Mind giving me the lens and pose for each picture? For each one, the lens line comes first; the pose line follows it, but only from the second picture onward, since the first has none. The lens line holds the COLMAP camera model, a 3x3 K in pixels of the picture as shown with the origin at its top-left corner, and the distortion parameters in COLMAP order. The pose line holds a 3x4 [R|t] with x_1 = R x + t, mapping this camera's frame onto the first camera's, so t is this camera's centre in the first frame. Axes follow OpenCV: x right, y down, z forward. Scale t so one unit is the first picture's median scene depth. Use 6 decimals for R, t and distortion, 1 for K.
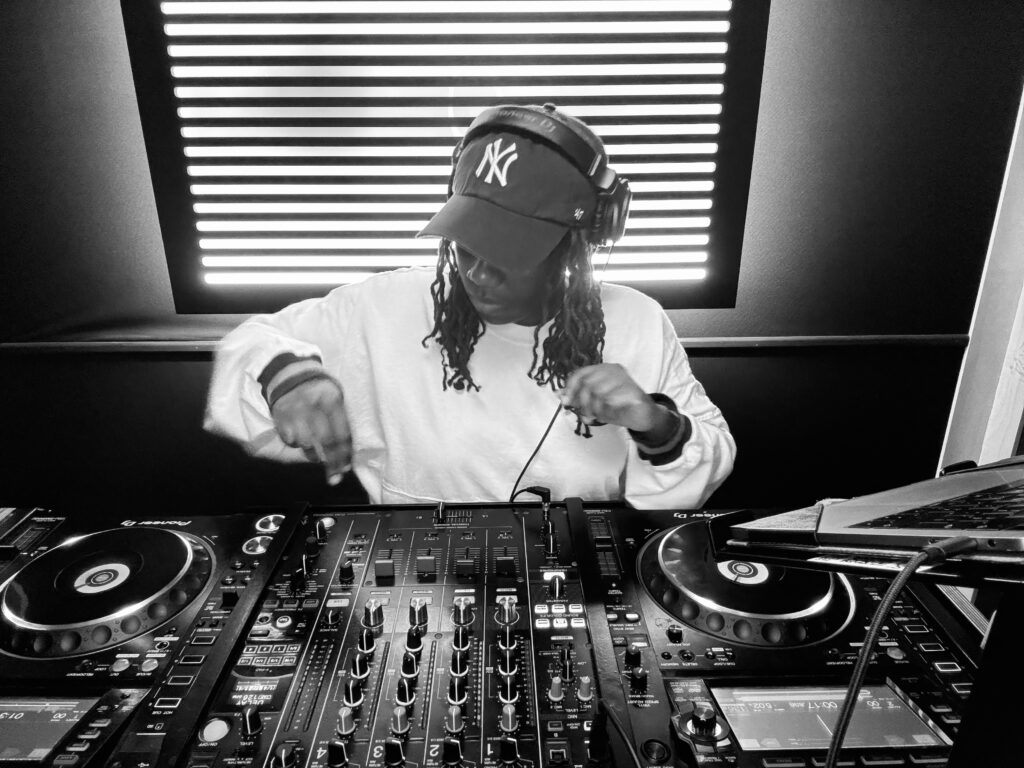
lens RADIAL K [[685.2, 0, 512.0], [0, 685.2, 386.4], [0, 0, 1]] dist [0.000391, -0.001931]
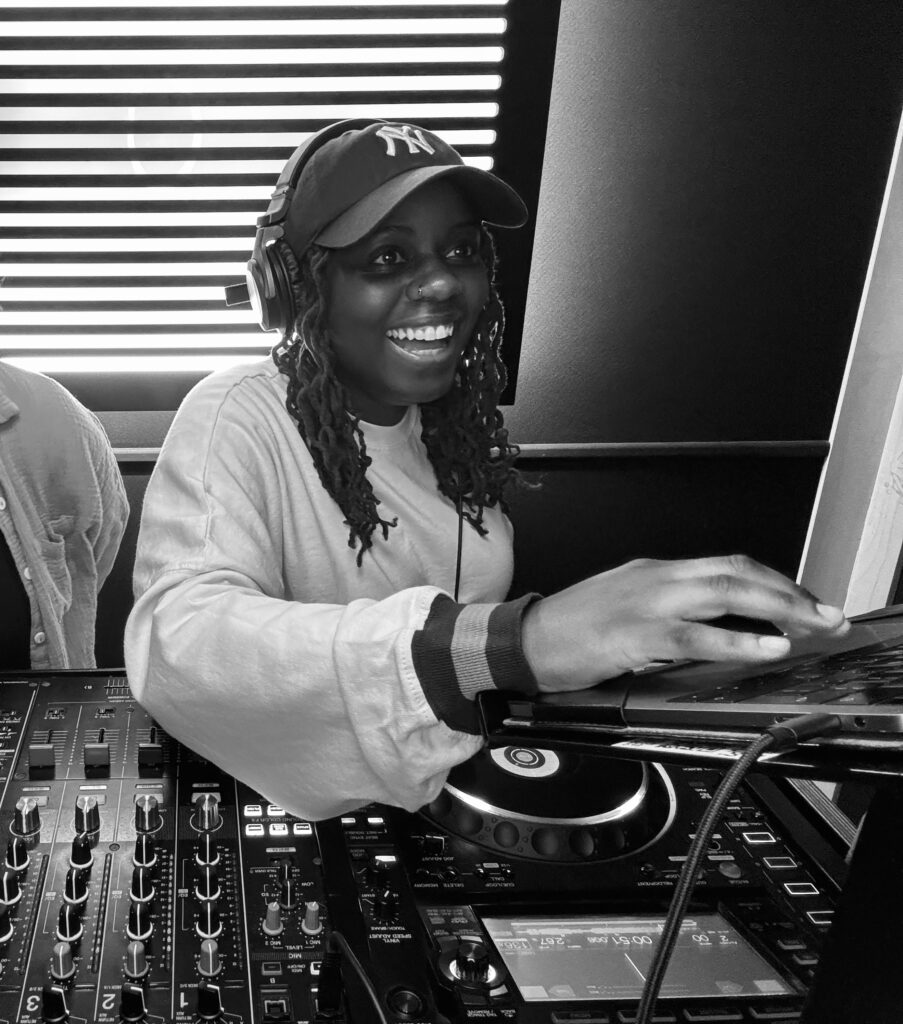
lens RADIAL K [[922.1, 0, 452.0], [0, 922.1, 508.9], [0, 0, 1]] dist [-0.022284, 0.030946]
pose [[0.999992, 0.001205, 0.003801, 0.253630], [-0.001209, 0.999999, 0.001172, -0.003131], [-0.003799, -0.001177, 0.999992, 0.006057]]
